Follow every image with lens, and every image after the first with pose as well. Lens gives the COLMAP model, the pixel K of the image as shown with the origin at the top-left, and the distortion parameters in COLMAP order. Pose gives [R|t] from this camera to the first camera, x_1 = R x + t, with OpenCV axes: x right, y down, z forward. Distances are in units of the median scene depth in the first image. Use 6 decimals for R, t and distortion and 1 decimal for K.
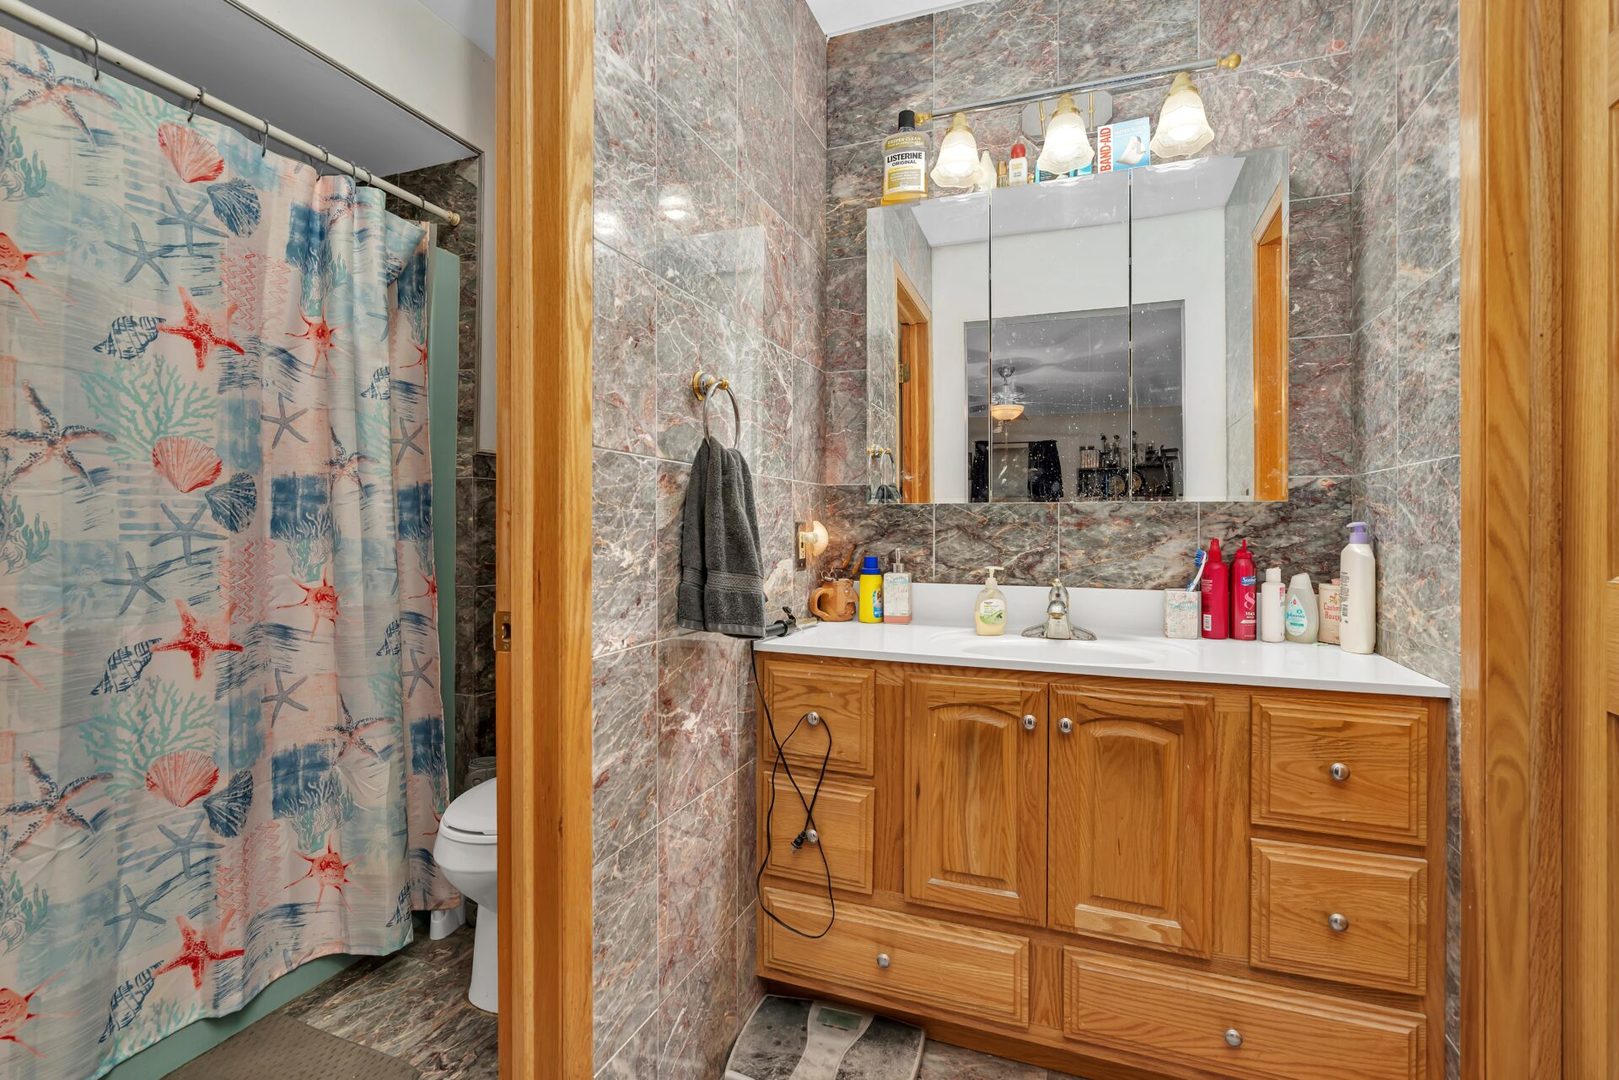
lens RADIAL K [[740.4, 0, 806.5], [0, 740.4, 533.1], [0, 0, 1]] dist [-0.003618, 0.001725]
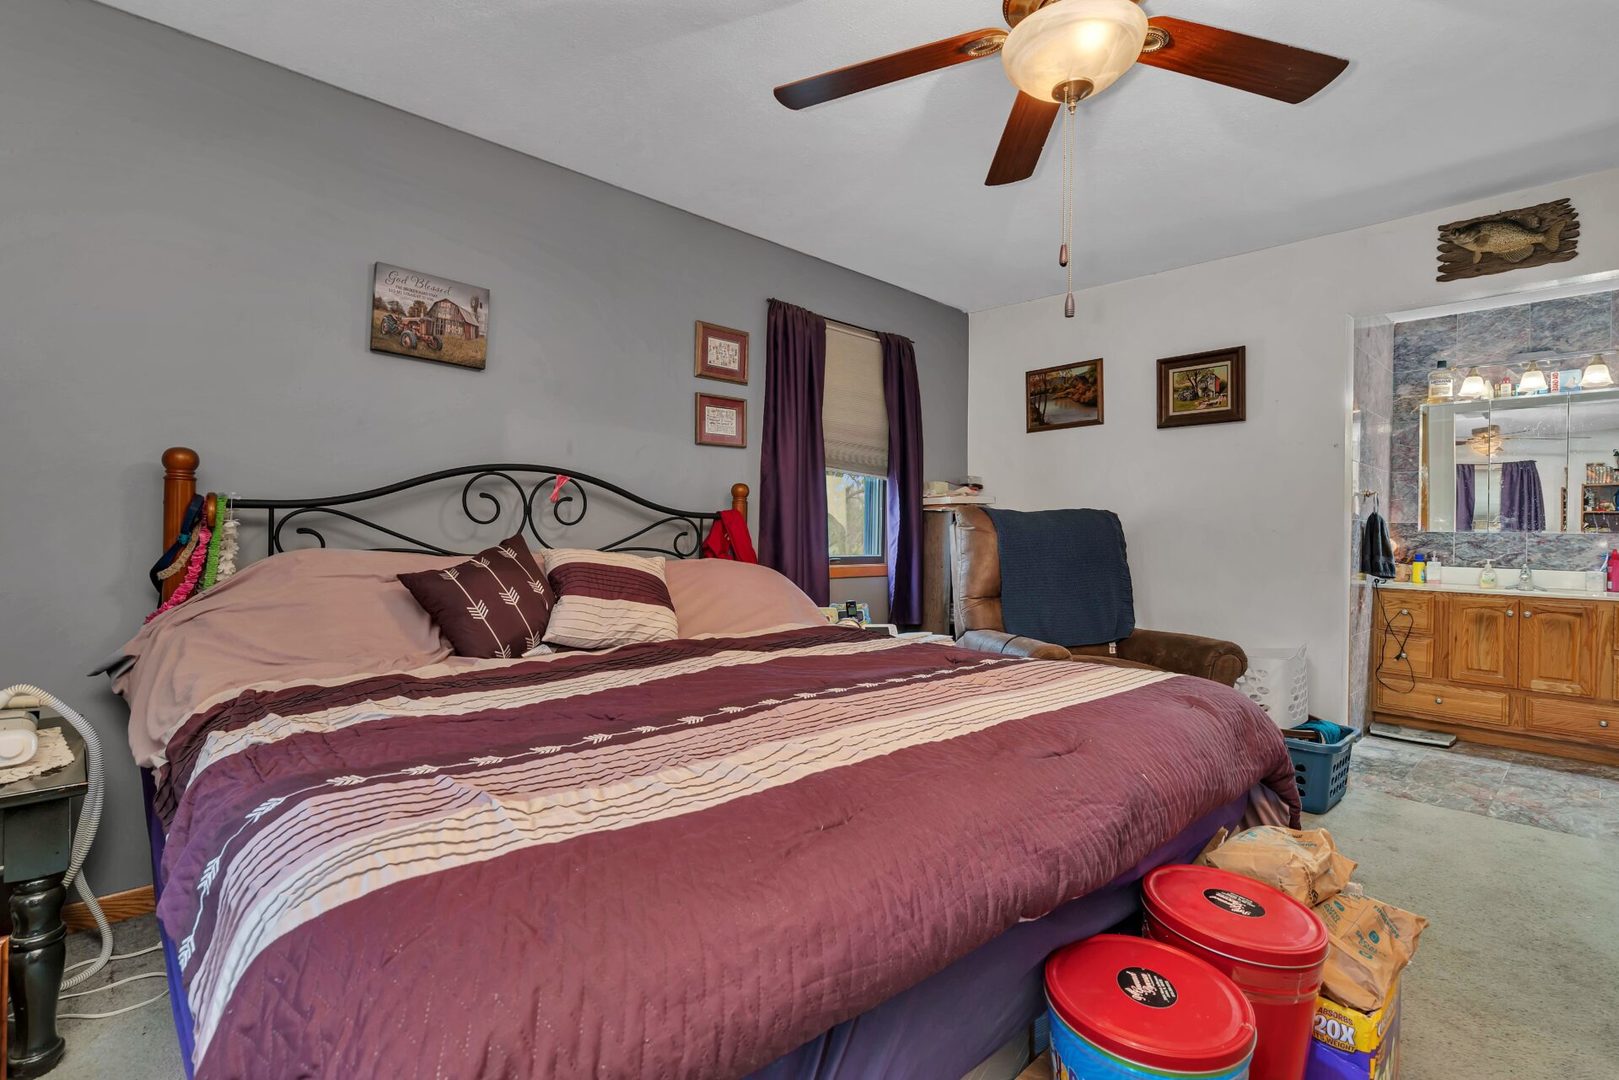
lens RADIAL K [[740.4, 0, 811.8], [0, 740.4, 536.4], [0, 0, 1]] dist [-0.003618, 0.001725]
pose [[0.898020, 0.013444, -0.439750, -0.670081], [-0.015926, 0.999871, -0.001955, 0.011633], [0.439667, 0.008759, 0.898118, -2.118494]]
